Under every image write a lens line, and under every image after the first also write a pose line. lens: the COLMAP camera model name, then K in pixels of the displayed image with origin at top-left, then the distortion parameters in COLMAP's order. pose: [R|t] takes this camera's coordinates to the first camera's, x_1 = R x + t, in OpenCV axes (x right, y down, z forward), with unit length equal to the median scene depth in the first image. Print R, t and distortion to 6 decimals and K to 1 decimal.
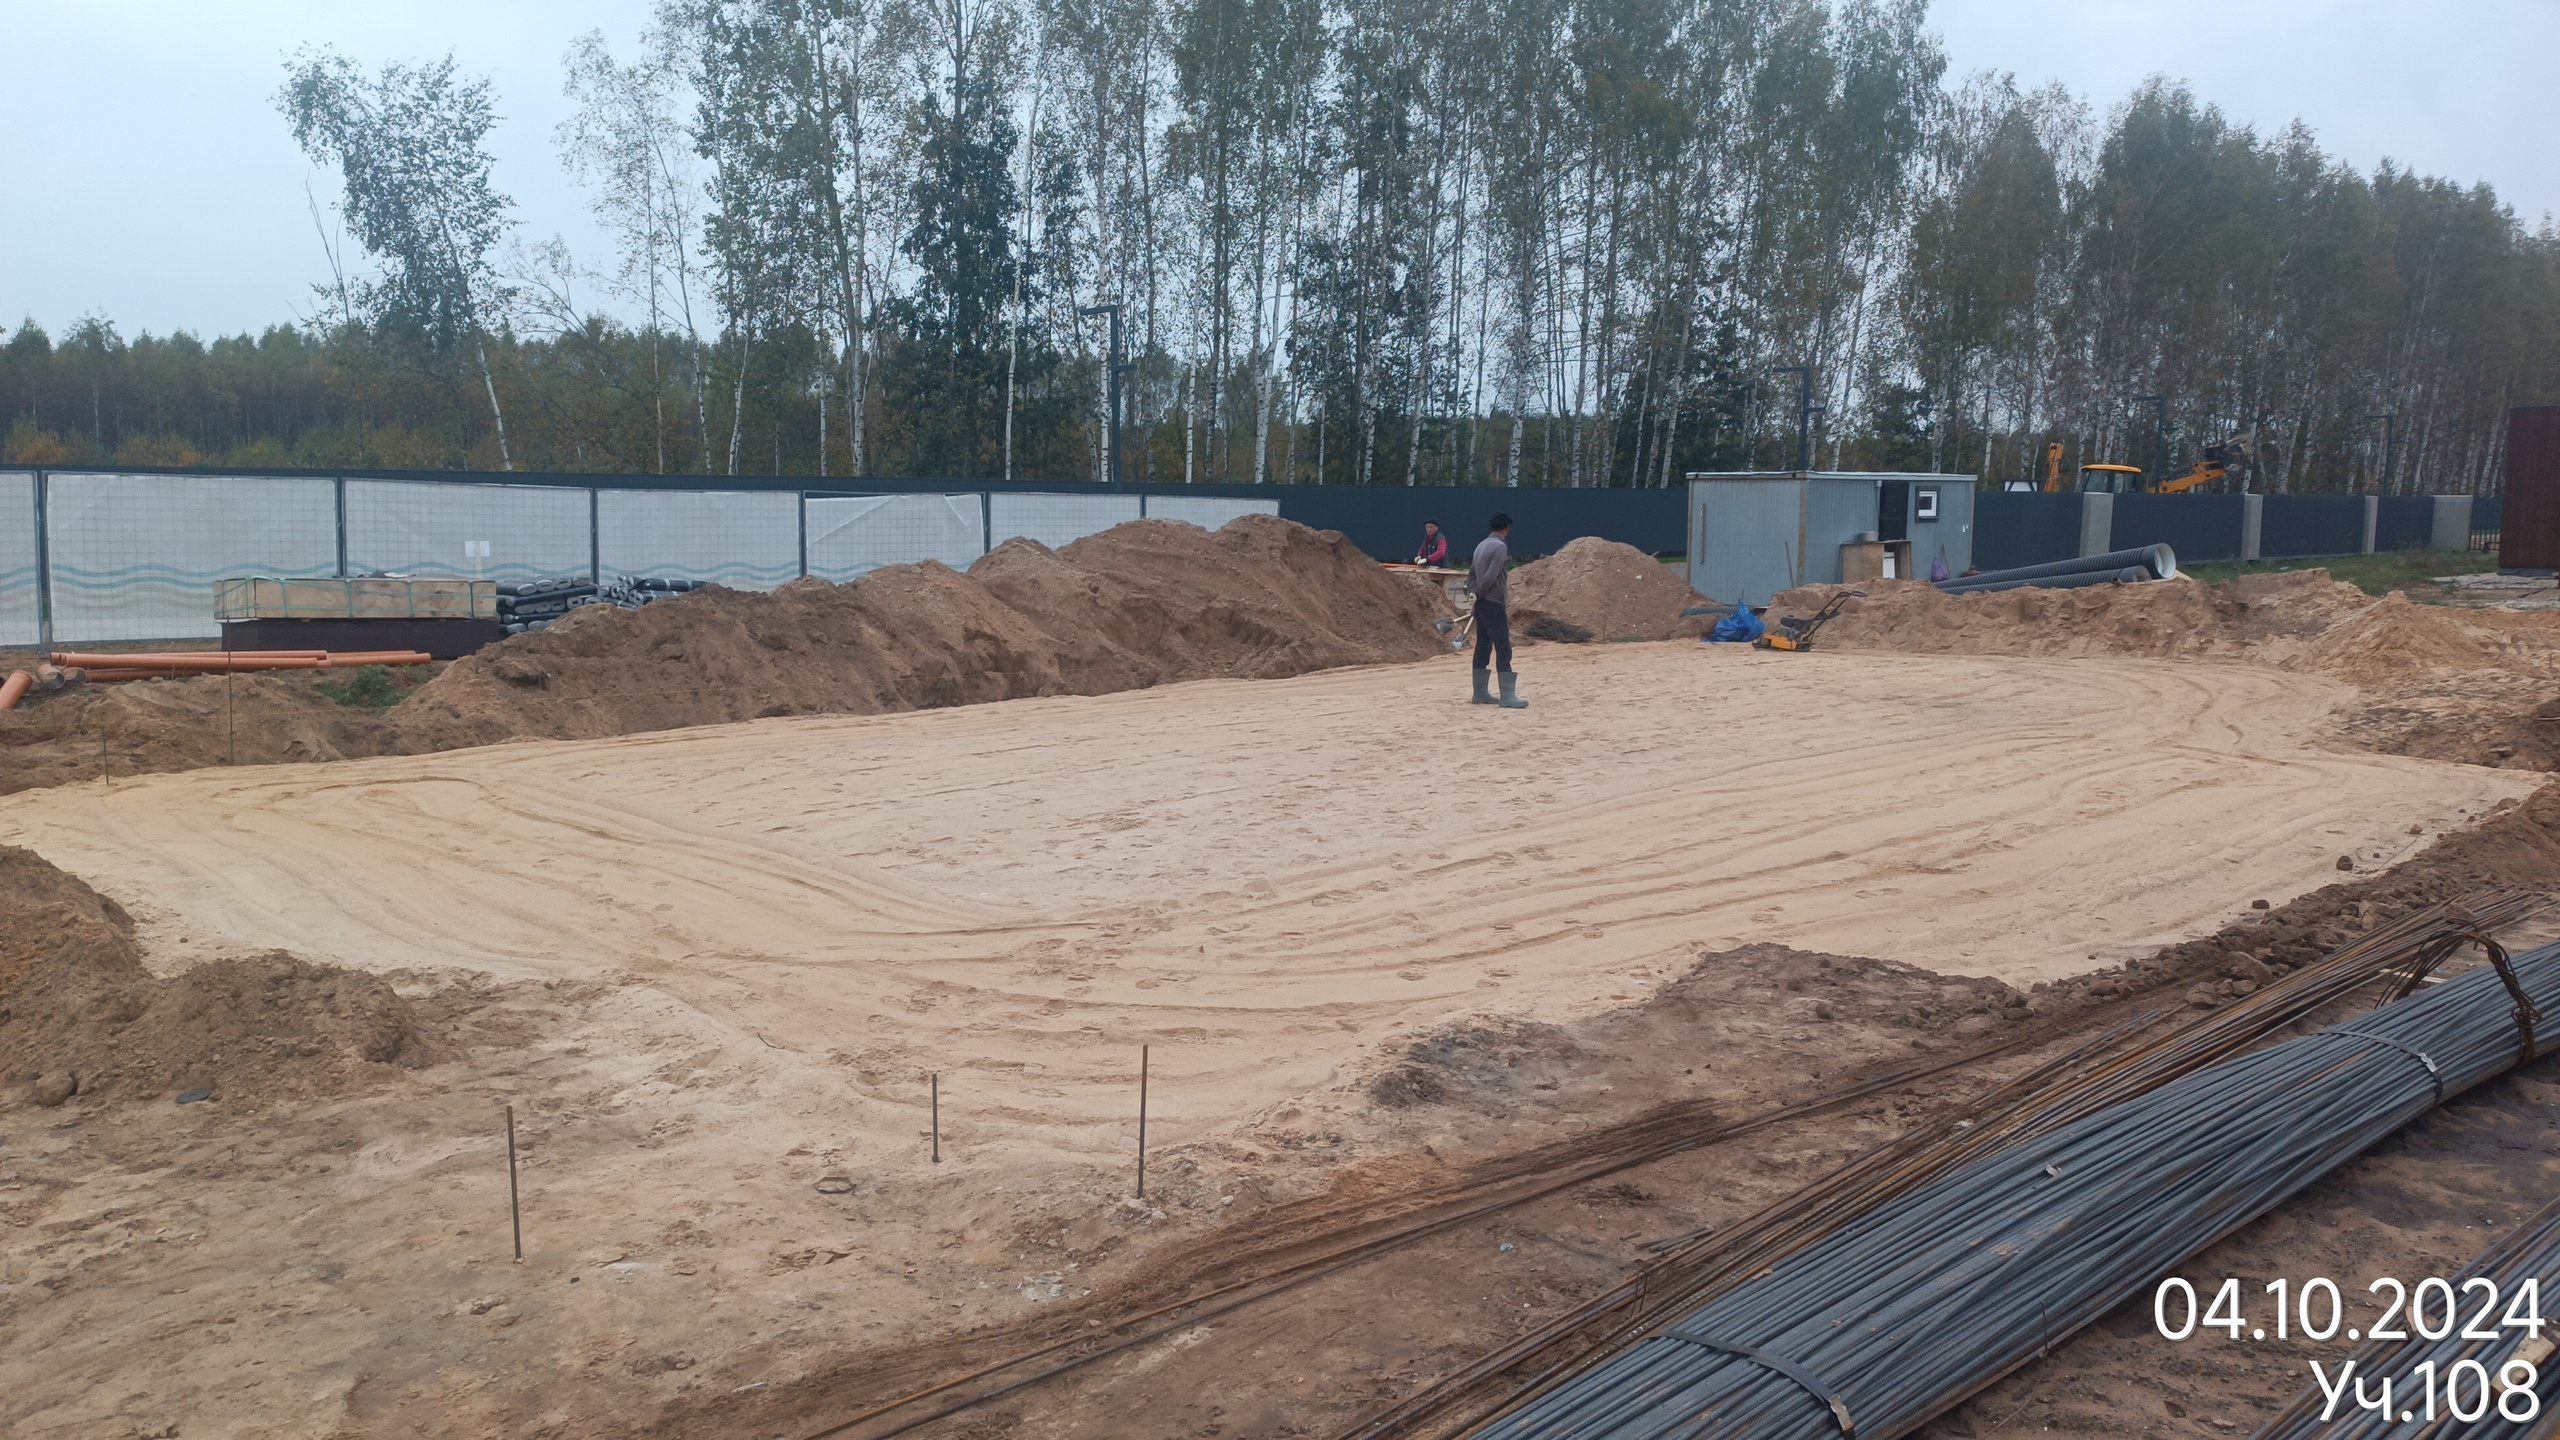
lens RADIAL K [[1867.1, 0, 1268.2], [0, 1867.1, 723.1], [0, 0, 1]] dist [0.040079, -0.023936]
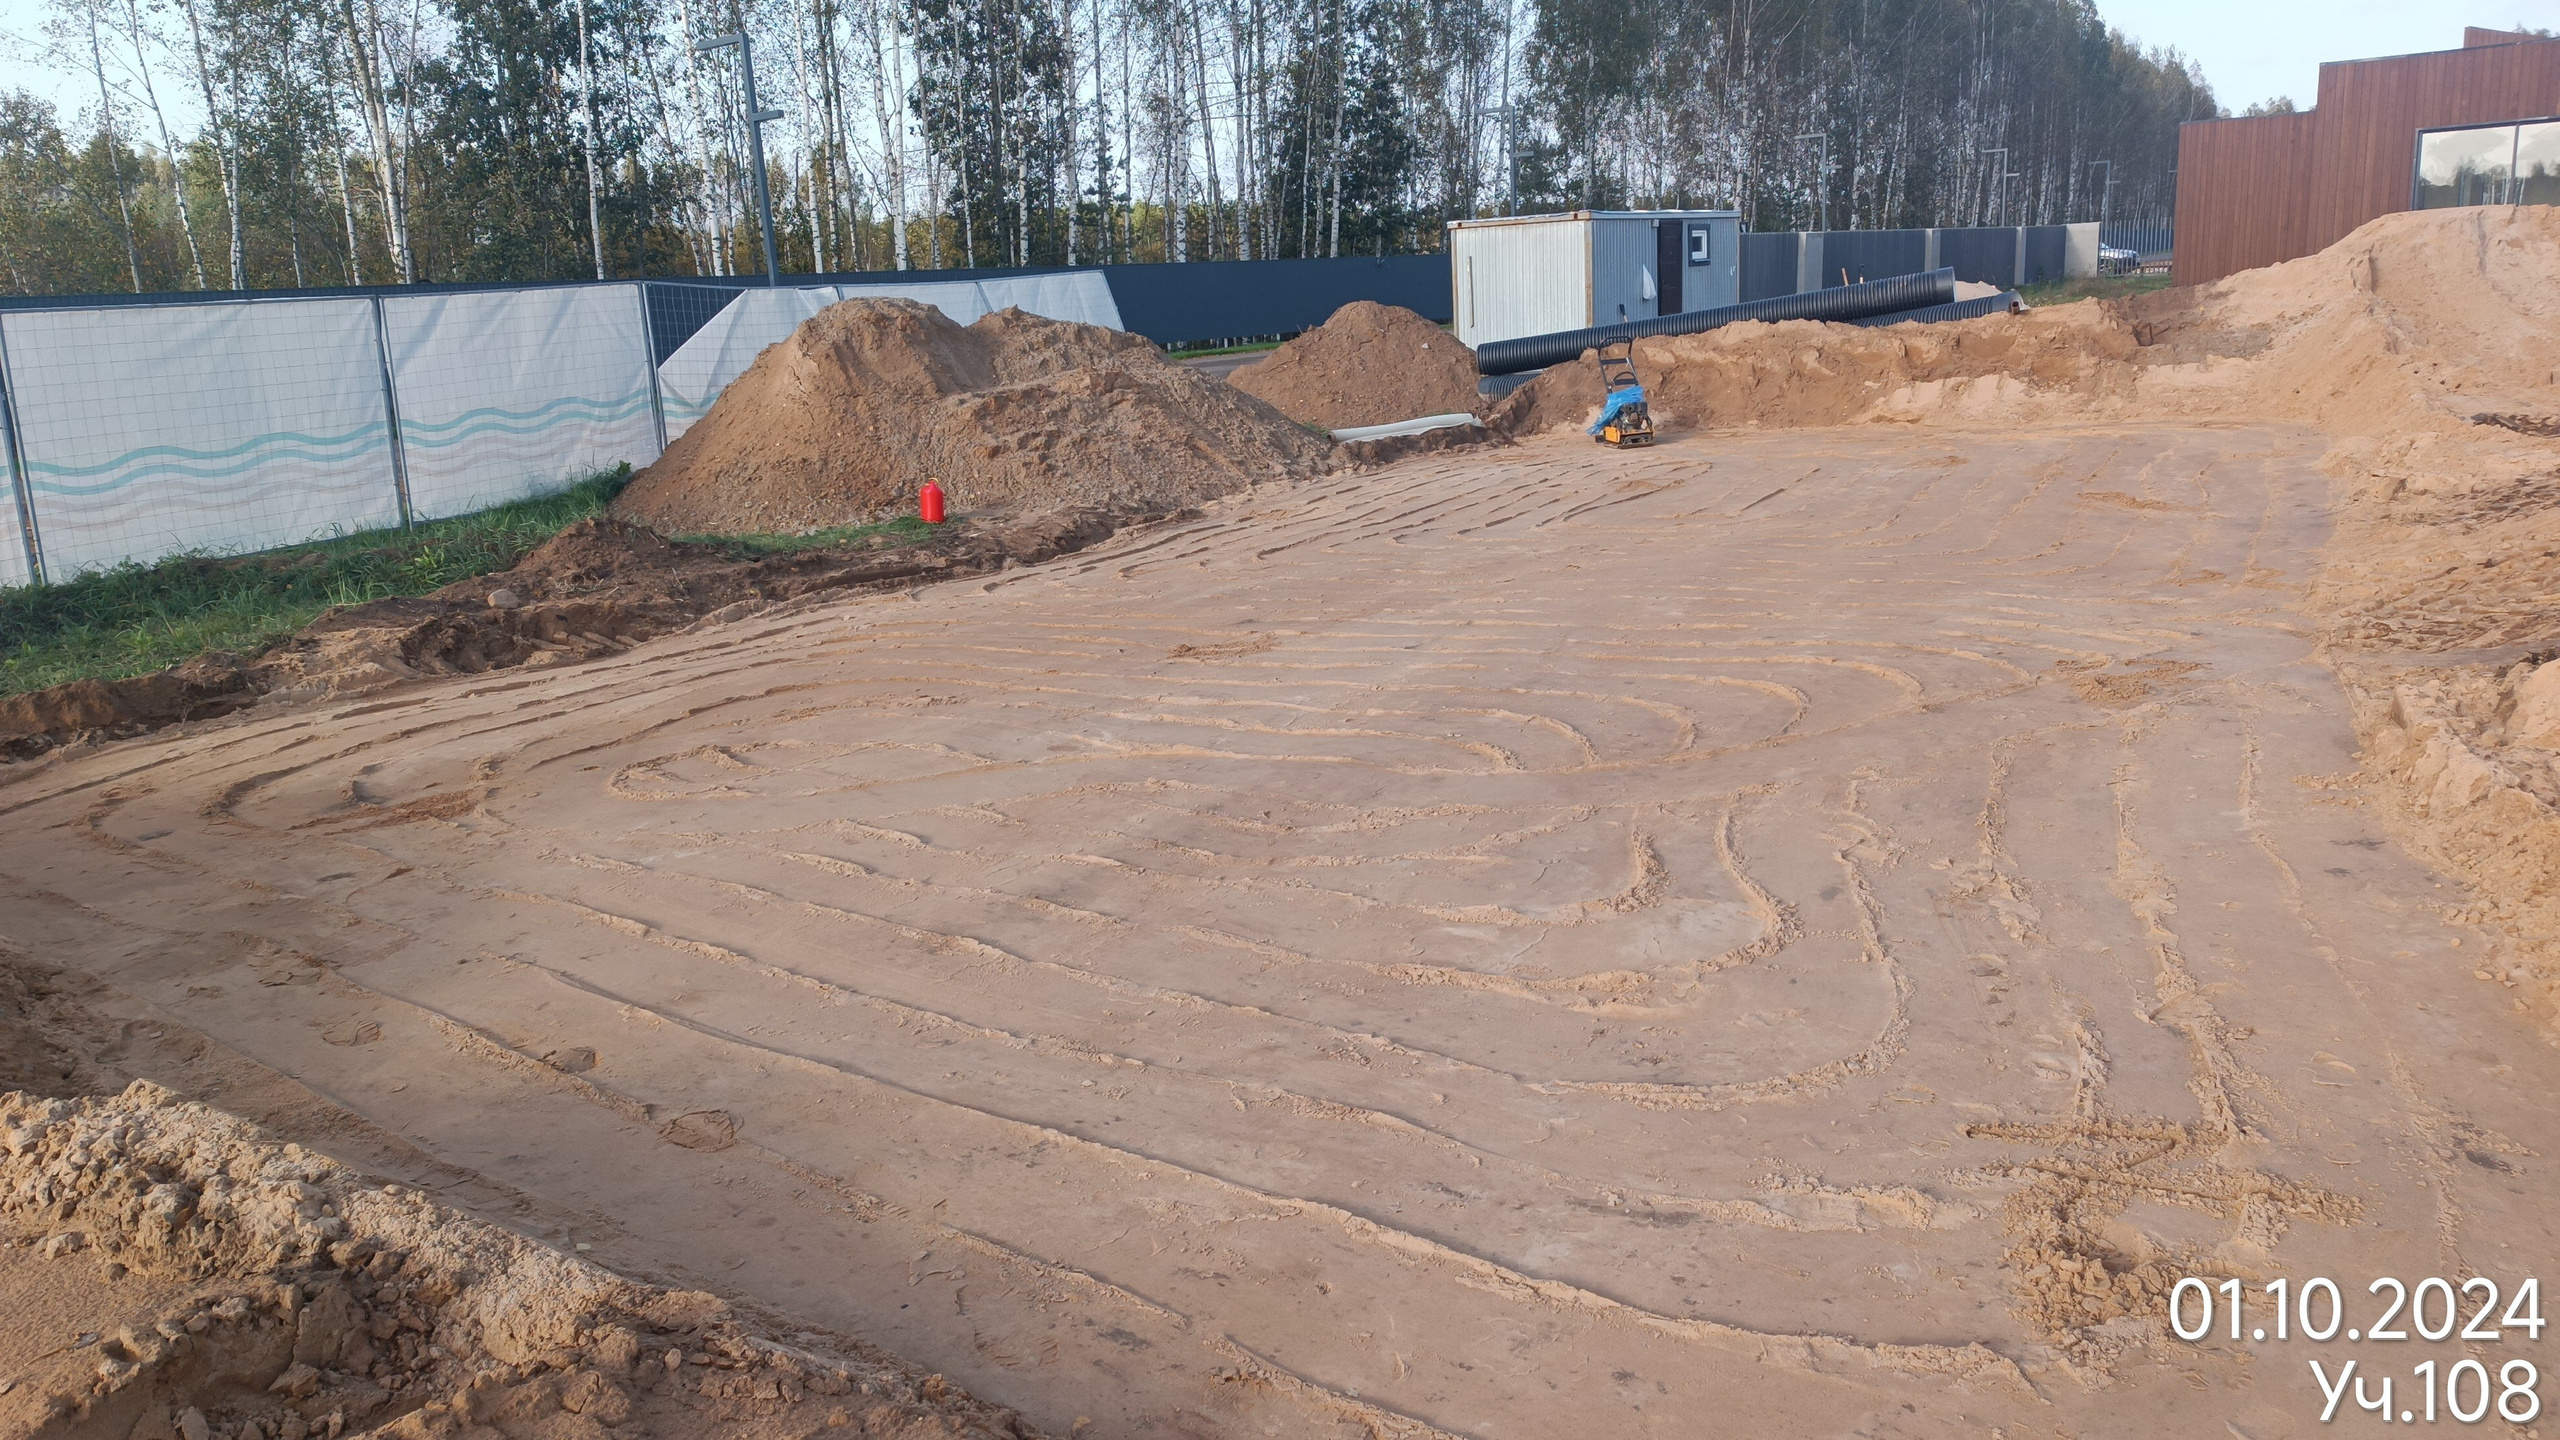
lens RADIAL K [[1867.1, 0, 1271.4], [0, 1867.1, 720.5], [0, 0, 1]] dist [0.040079, -0.023936]
pose [[0.974483, -0.103359, 0.199250, -0.032937], [0.082260, 0.990362, 0.111429, -0.005674], [-0.208847, -0.092195, 0.973593, 0.100621]]
